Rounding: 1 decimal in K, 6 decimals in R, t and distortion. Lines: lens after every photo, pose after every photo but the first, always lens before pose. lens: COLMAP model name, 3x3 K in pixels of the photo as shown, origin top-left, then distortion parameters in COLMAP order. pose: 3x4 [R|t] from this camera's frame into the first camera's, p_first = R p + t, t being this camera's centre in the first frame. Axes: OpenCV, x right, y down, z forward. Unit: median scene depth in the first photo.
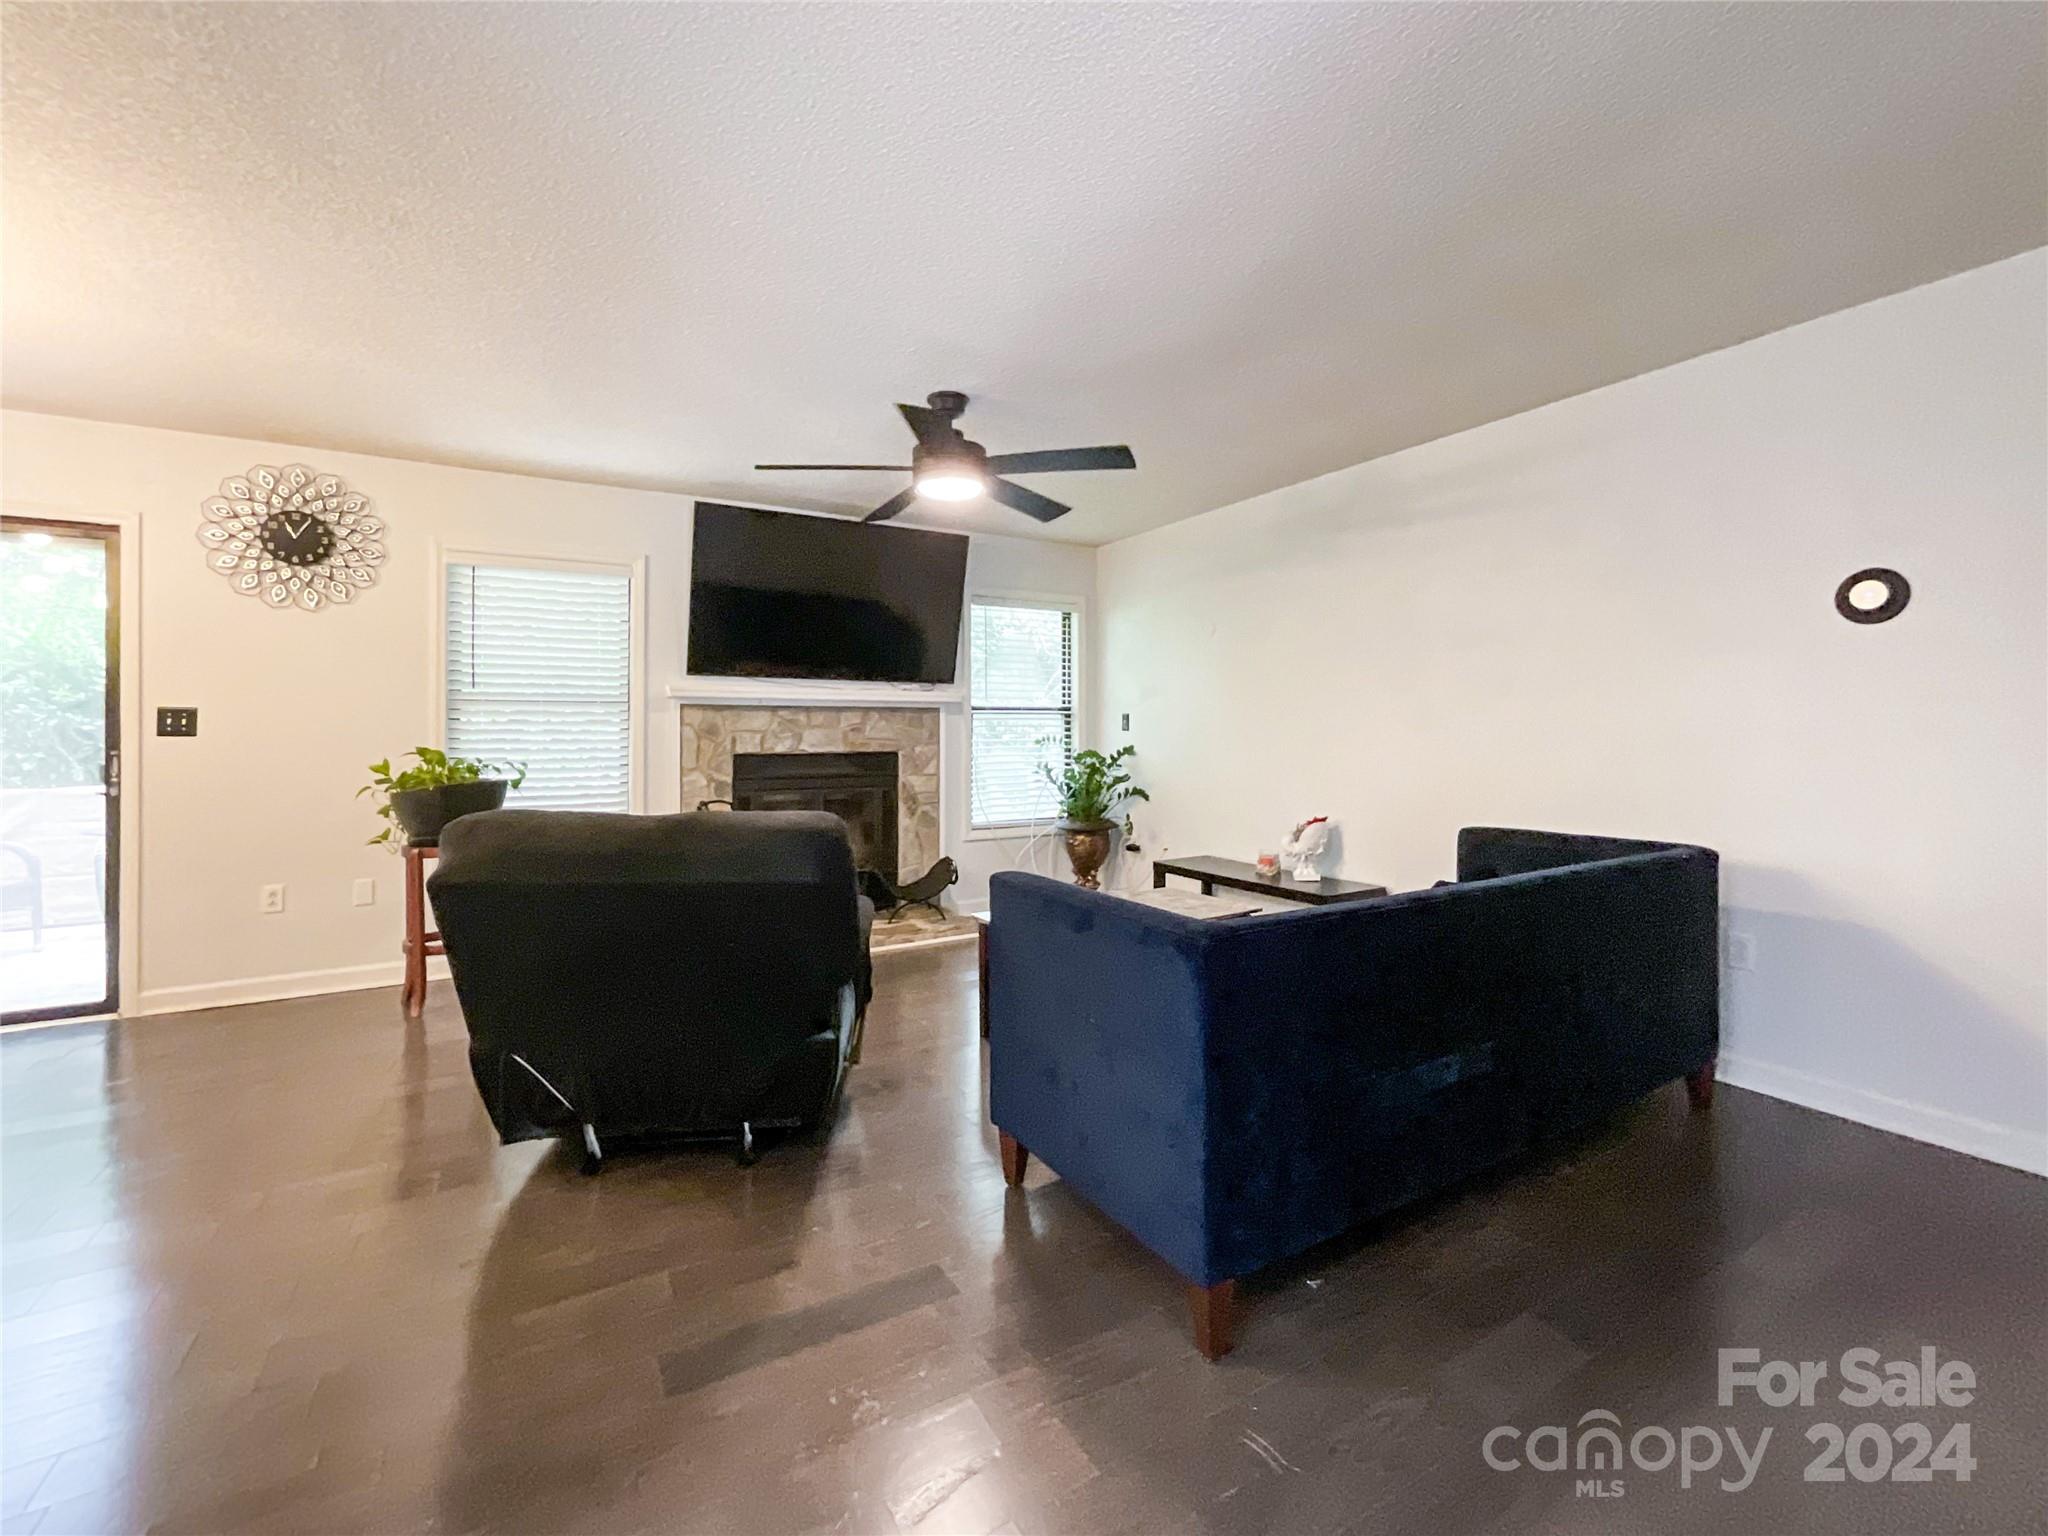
lens RADIAL K [[858.2, 0, 1018.2], [0, 858.2, 727.9], [0, 0, 1]] dist [-0.004095, 0.000063]
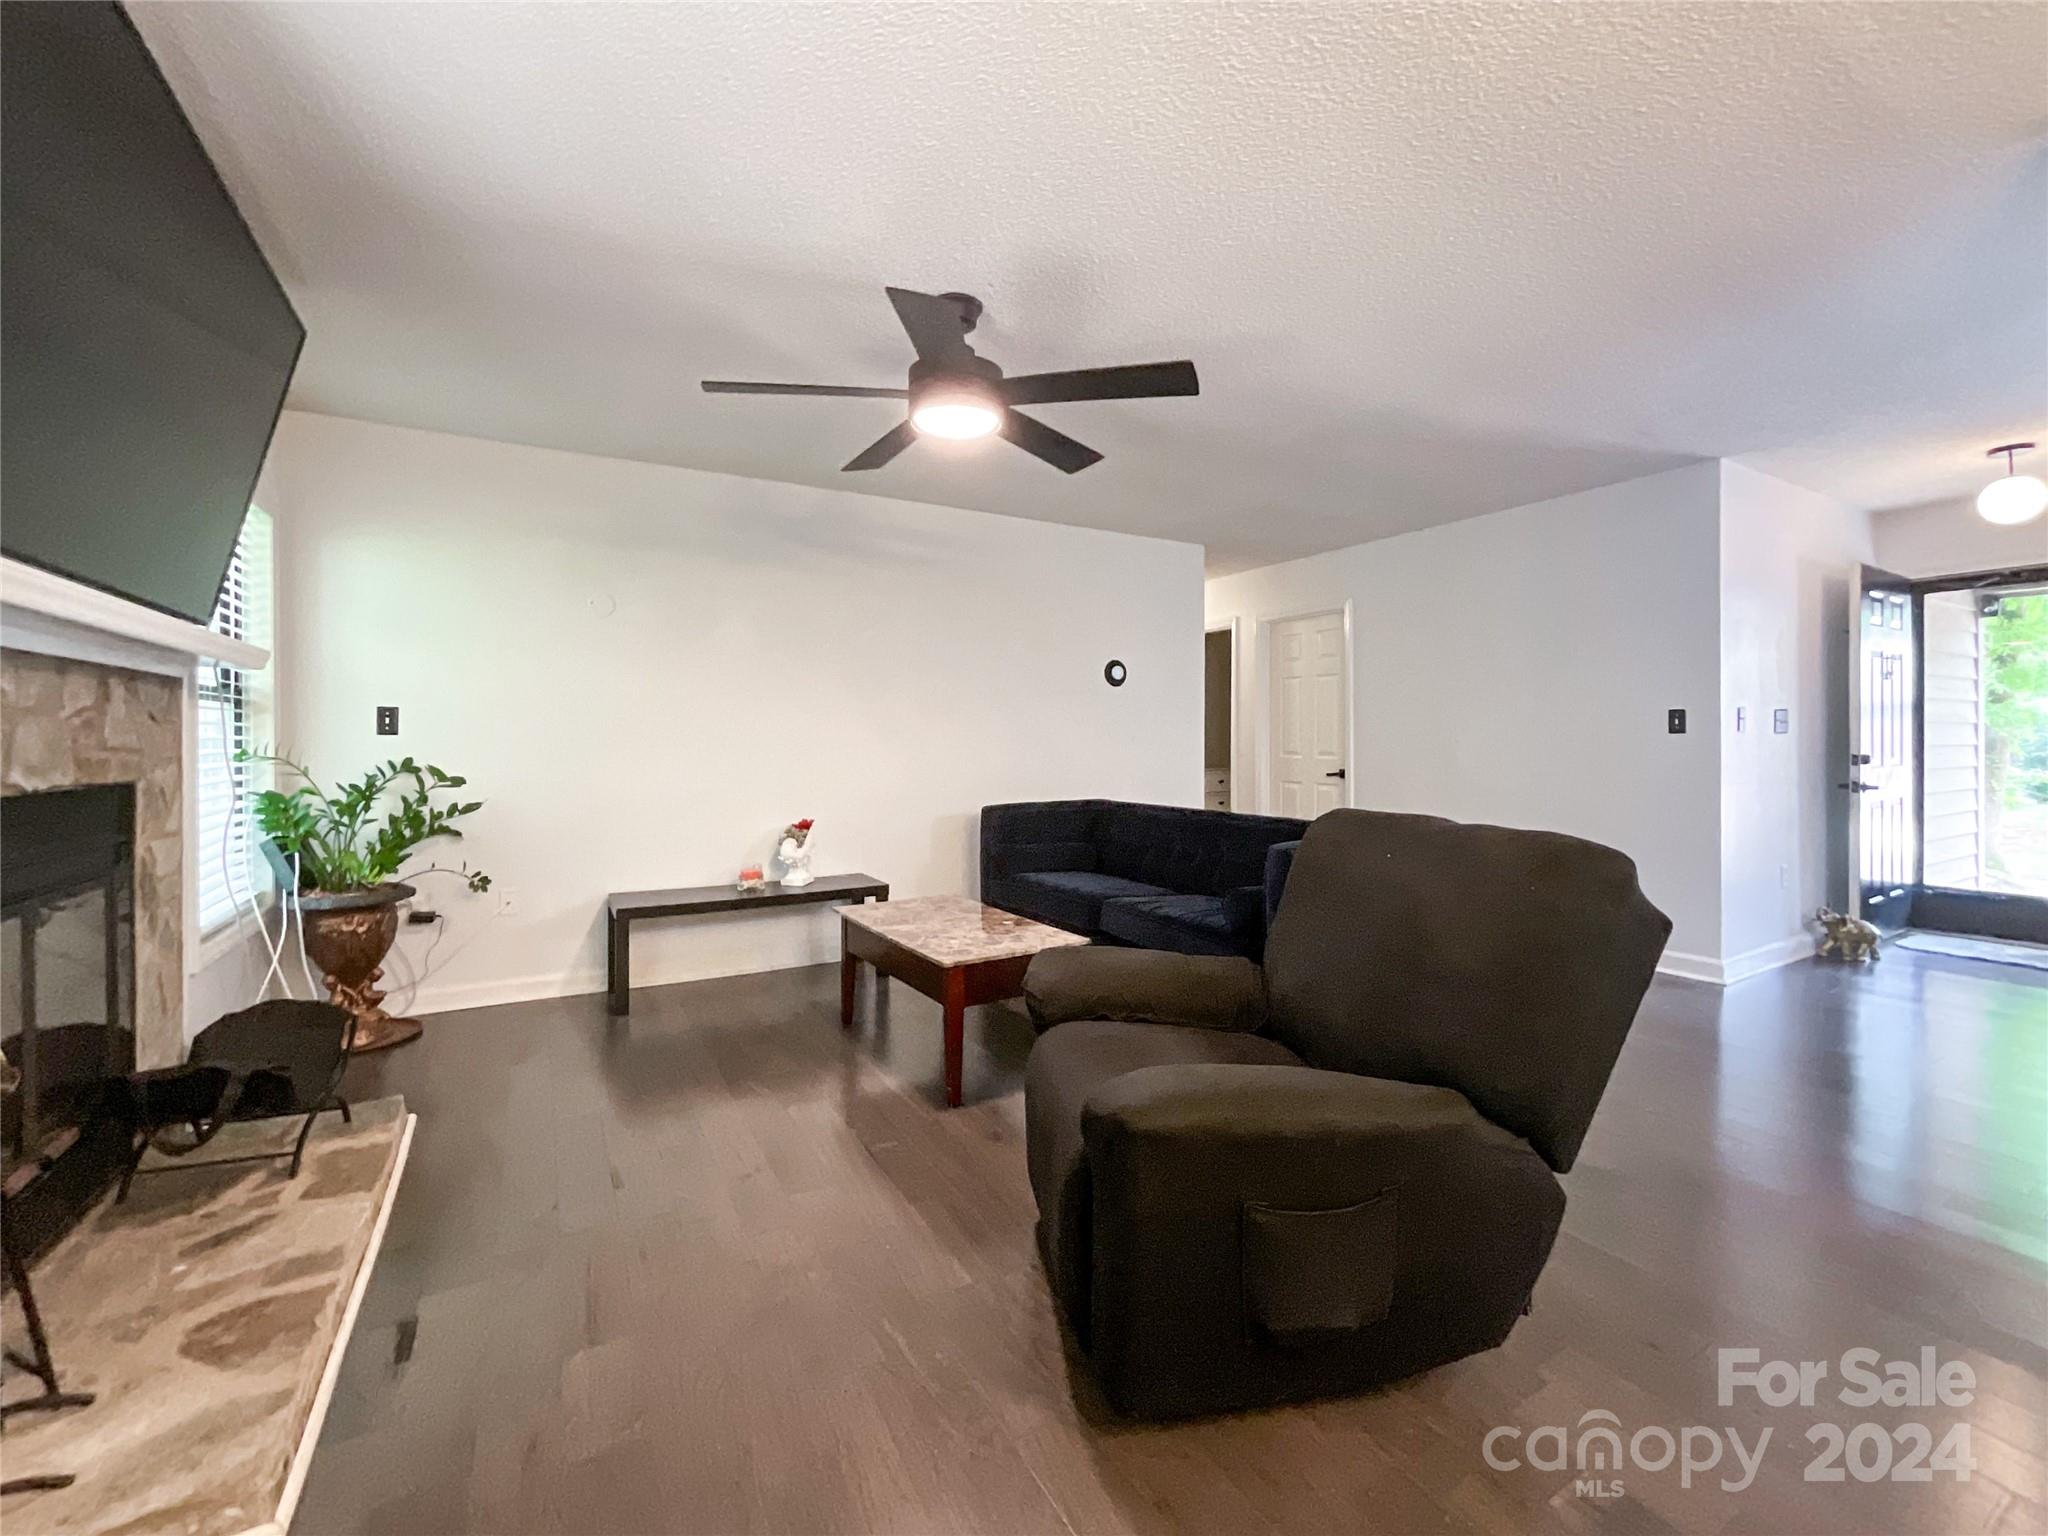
lens RADIAL K [[850.7, 0, 1021.4], [0, 850.7, 739.2], [0, 0, 1]] dist [-0.000050, 0.000249]
pose [[0.007154, 0.004073, 0.999966, -0.581433], [-0.003965, 0.999984, -0.004044, 0.008597], [-0.999967, -0.003935, 0.007170, 0.637646]]
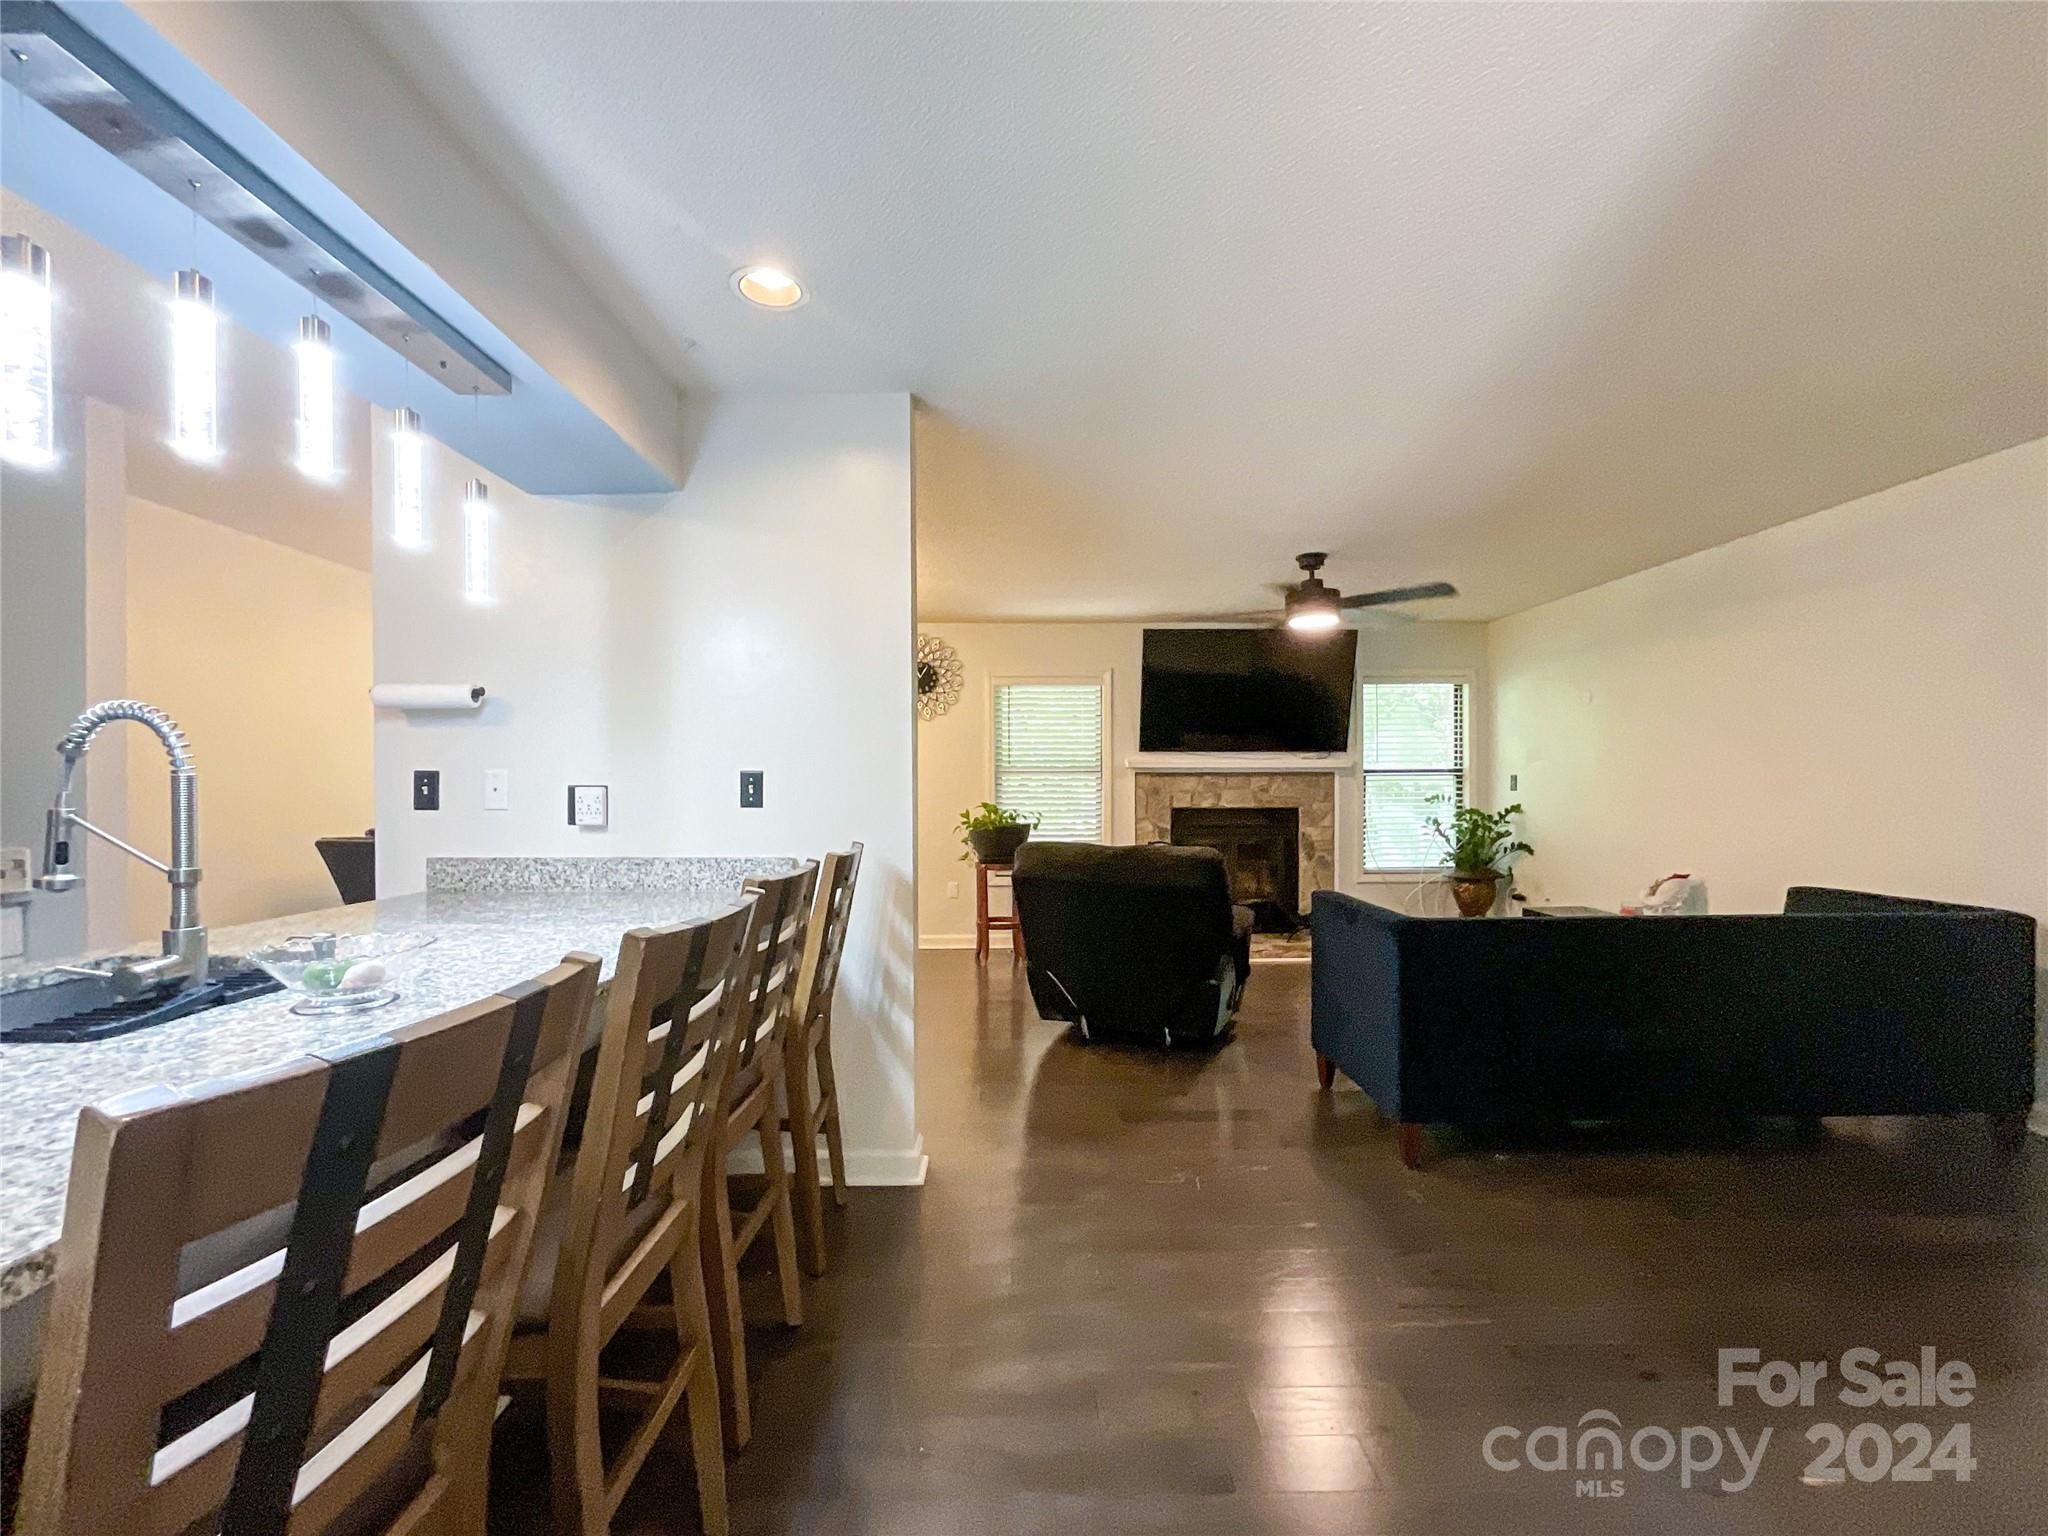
lens RADIAL K [[854.0, 0, 1034.7], [0, 854.0, 785.9], [0, 0, 1]] dist [-0.017700, 0.000531]
pose [[0.877281, 0.001515, -0.479974, 0.129382], [0.004517, 0.999925, 0.011413, -0.021398], [0.479955, -0.012180, 0.877208, -0.296613]]
